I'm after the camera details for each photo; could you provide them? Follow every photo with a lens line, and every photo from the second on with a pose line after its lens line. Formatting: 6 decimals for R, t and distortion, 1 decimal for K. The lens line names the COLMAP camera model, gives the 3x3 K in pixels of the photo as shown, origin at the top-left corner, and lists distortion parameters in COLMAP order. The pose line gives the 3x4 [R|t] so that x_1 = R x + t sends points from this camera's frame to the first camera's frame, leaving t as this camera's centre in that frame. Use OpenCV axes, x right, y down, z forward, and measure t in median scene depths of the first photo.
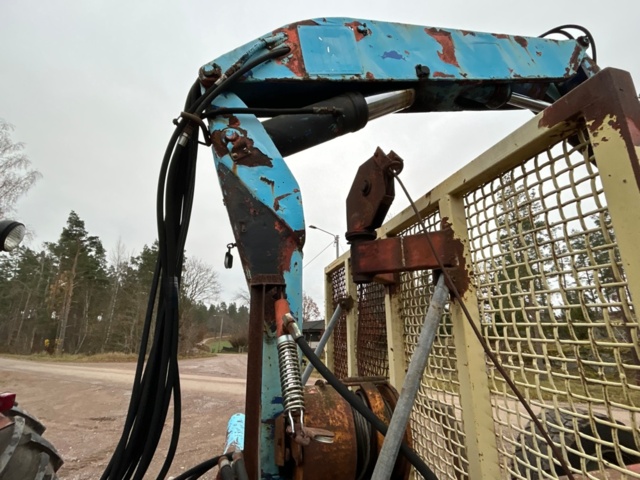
lens RADIAL K [[315.1, 0, 320.6], [0, 315.1, 240.6], [0, 0, 1]] dist [-0.002302, 0.000443]
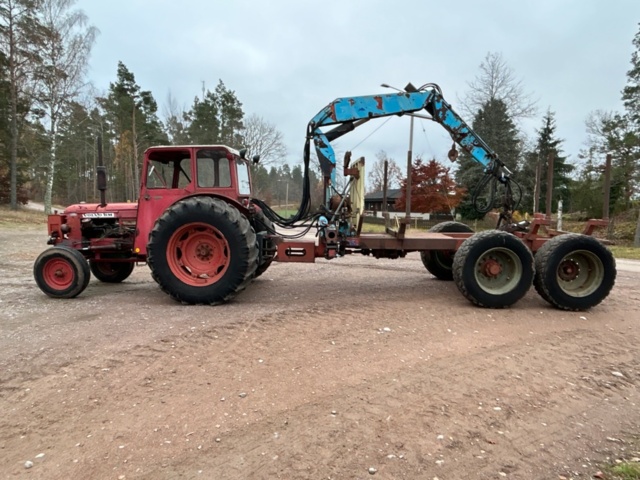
lens RADIAL K [[414.6, 0, 320.0], [0, 414.6, 240.0], [0, 0, 1]] dist [-0.003438, -0.007088]
pose [[0.977594, 0.048586, -0.204815, 0.689224], [0.029260, 0.932186, 0.360794, -0.796694], [0.208456, -0.358703, 0.909878, -3.317374]]
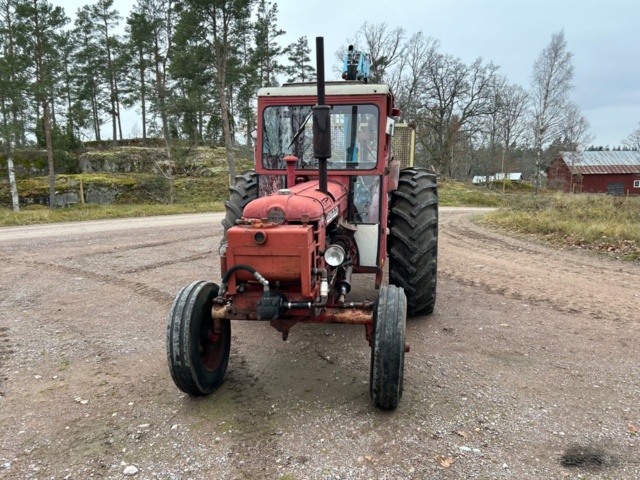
lens RADIAL K [[521.3, 0, 320.0], [0, 521.3, 240.0], [0, 0, 1]] dist [0.065707, -0.071242]
pose [[0.332162, -0.130181, 0.934196, -4.616096], [-0.257797, 0.940189, 0.222678, -0.006496], [-0.907309, -0.314798, 0.278734, -0.579111]]
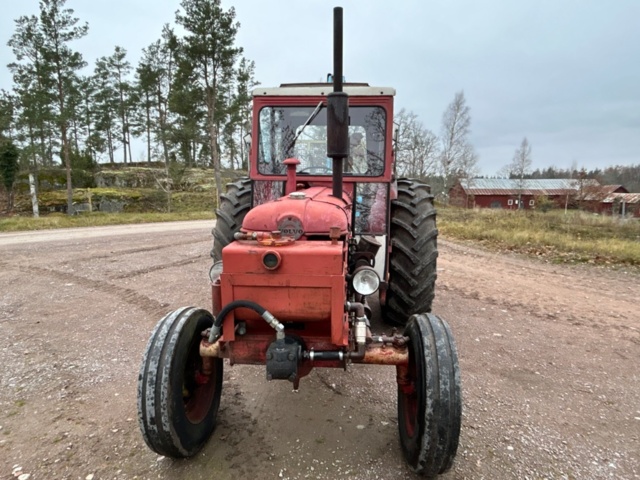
lens RADIAL K [[385.2, 0, 320.0], [0, 385.2, 240.0], [0, 0, 1]] dist [-0.002091, 0.000979]
pose [[0.245133, -0.127399, 0.961082, -3.786523], [-0.280444, 0.939628, 0.196085, 0.197554], [-0.928041, -0.317597, 0.194606, -0.125309]]
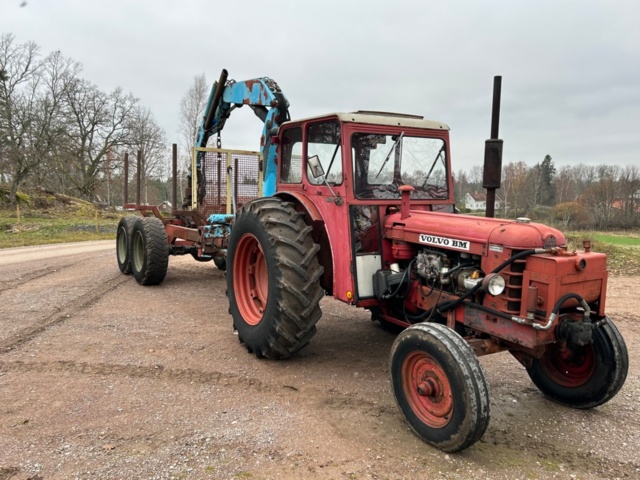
lens RADIAL K [[521.3, 0, 320.0], [0, 521.3, 240.0], [0, 0, 1]] dist [0.065707, -0.071242]
pose [[-0.348503, -0.075173, 0.934288, -4.409715], [-0.258311, 0.965882, -0.018639, 0.668469], [-0.901011, -0.247833, -0.356031, 1.769910]]
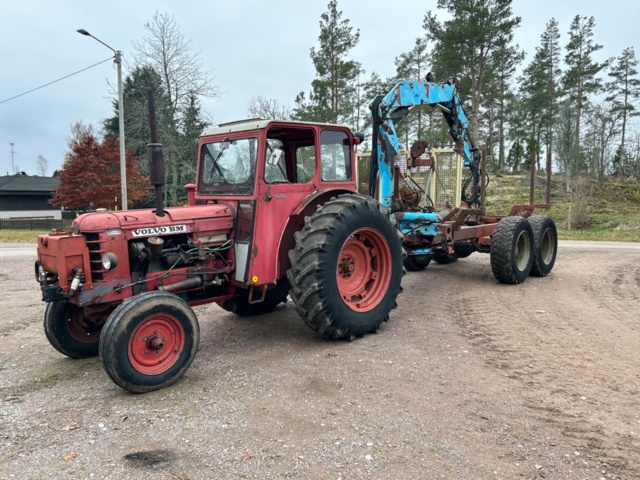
lens RADIAL K [[521.3, 0, 320.0], [0, 521.3, 240.0], [0, 0, 1]] dist [0.065707, -0.071242]
pose [[0.815569, -0.046473, 0.576790, -3.308338], [-0.160114, 0.939729, 0.302113, -0.584206], [-0.556067, -0.338747, 0.758973, -2.680757]]
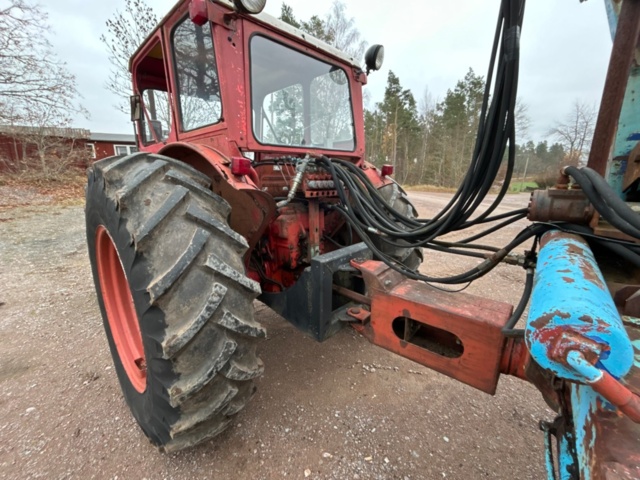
lens RADIAL K [[278.1, 0, 320.0], [0, 278.1, 240.0], [0, 0, 1]] dist [-0.000929, -0.000500]
pose [[0.608680, 0.201122, -0.767501, -0.009312], [0.207673, 0.893228, 0.398768, 0.159427], [0.765755, -0.402112, 0.501922, -0.157512]]
